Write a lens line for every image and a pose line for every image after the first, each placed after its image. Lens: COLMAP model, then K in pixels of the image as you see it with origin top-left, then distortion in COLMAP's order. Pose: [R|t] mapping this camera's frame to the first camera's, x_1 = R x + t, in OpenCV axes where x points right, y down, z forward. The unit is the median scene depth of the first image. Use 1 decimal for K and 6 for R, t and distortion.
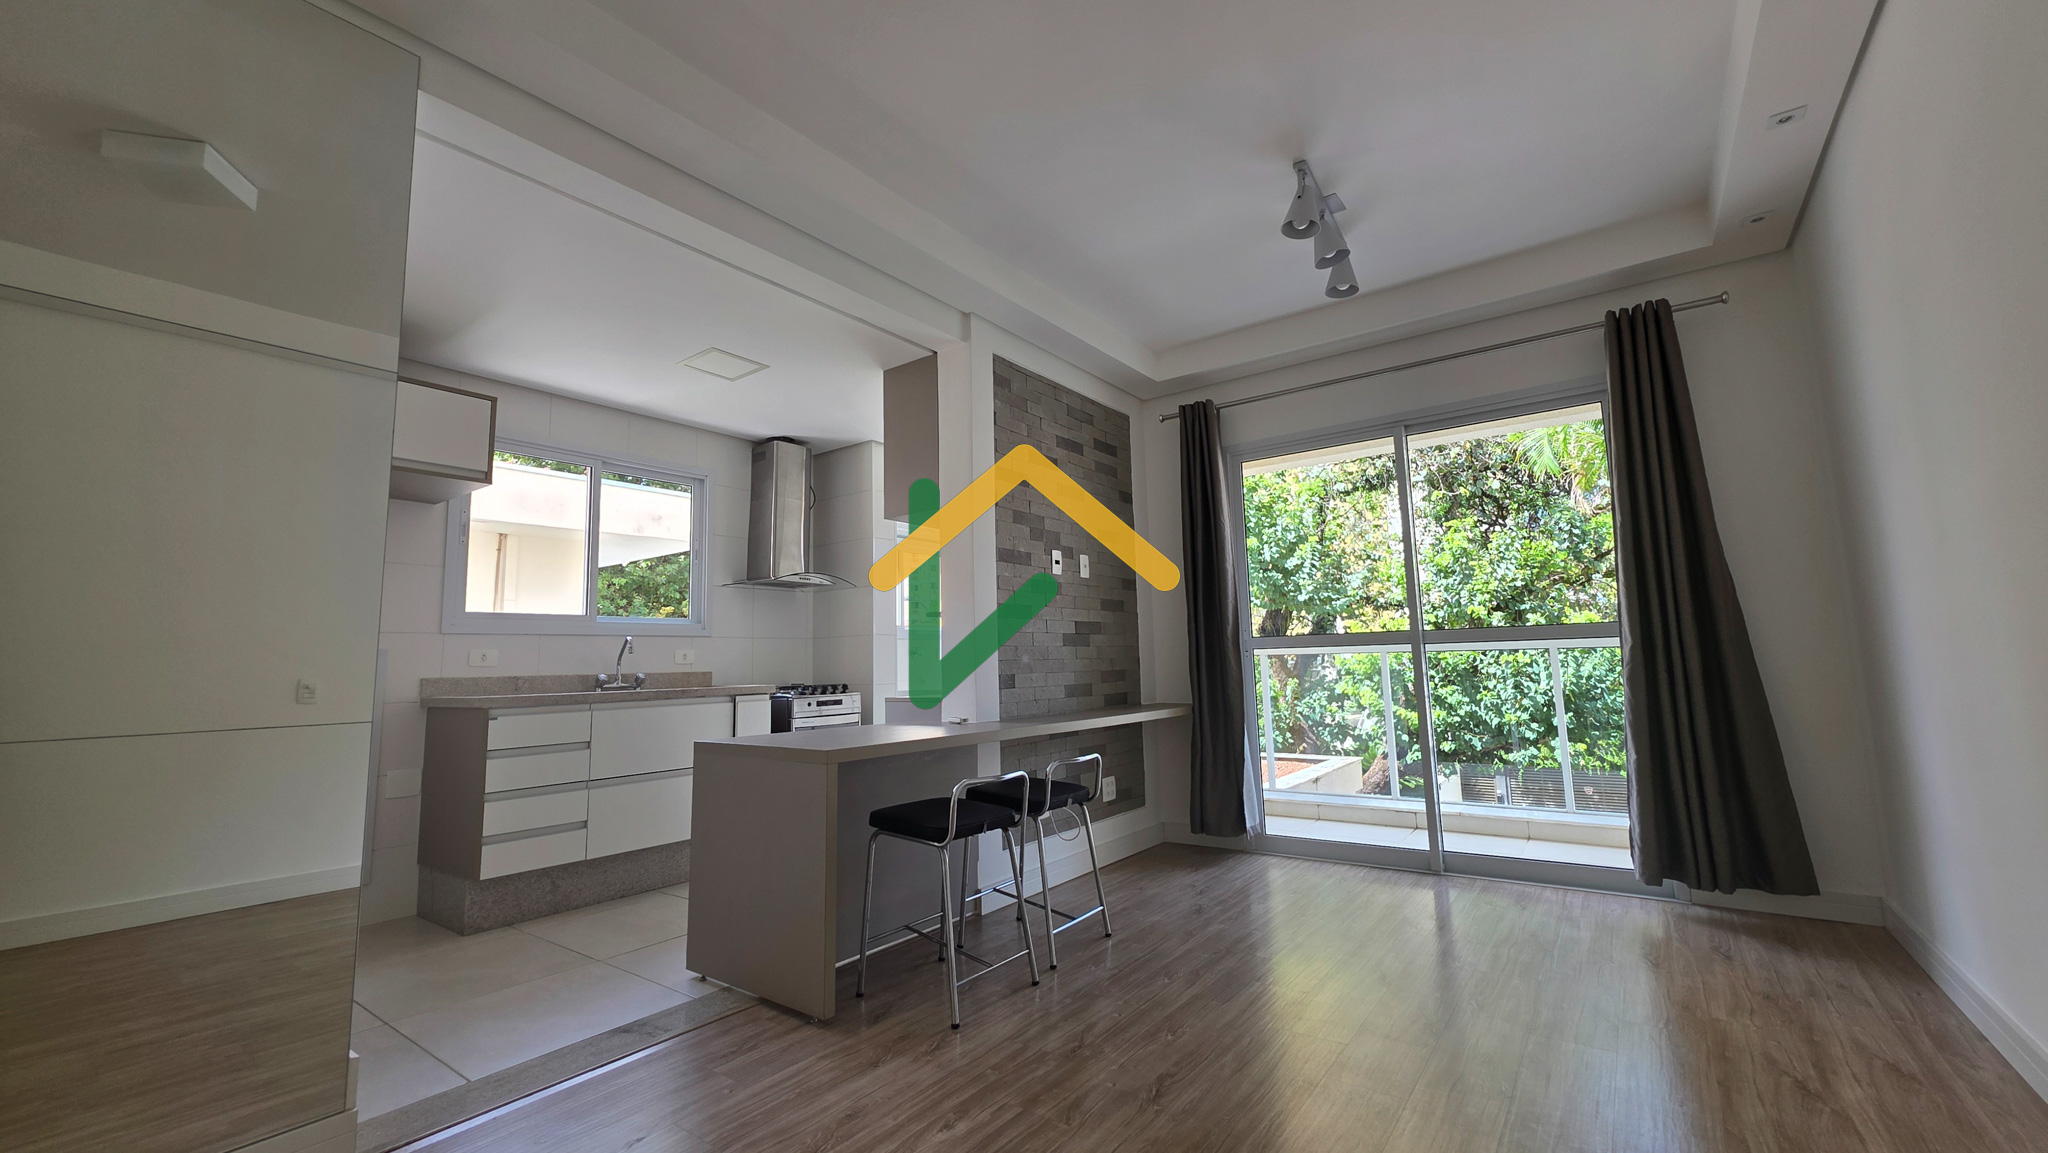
lens RADIAL K [[817.6, 0, 1026.8], [0, 817.6, 565.8], [0, 0, 1]] dist [0.007939, -0.000224]
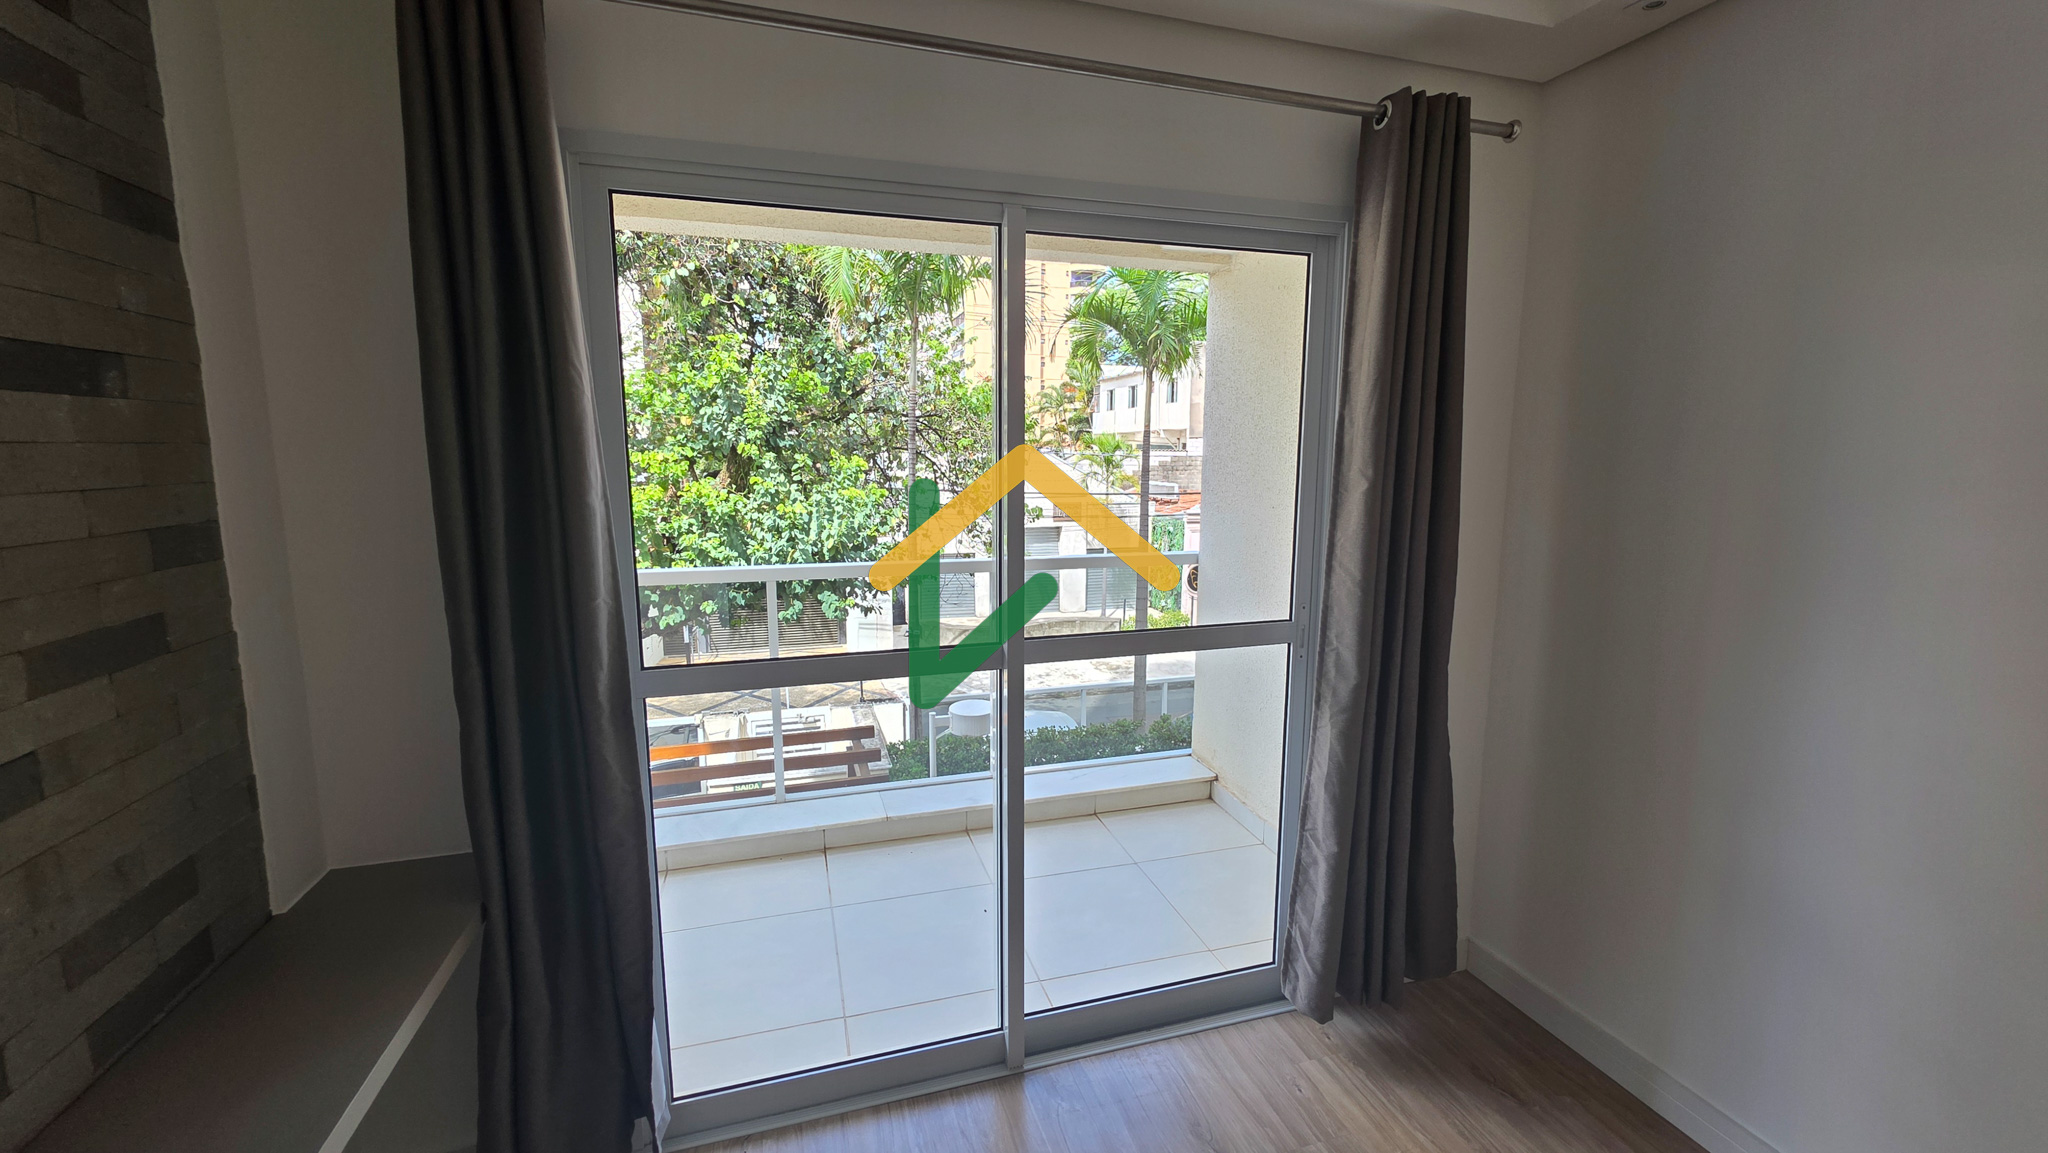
lens RADIAL K [[821.2, 0, 1026.9], [0, 821.2, 570.2], [0, 0, 1]] dist [0.005060, -0.000092]
pose [[0.595900, -0.088569, 0.798159, 0.080116], [-0.116780, 0.973777, 0.195244, -0.064253], [-0.794522, -0.209556, 0.569931, 0.698841]]
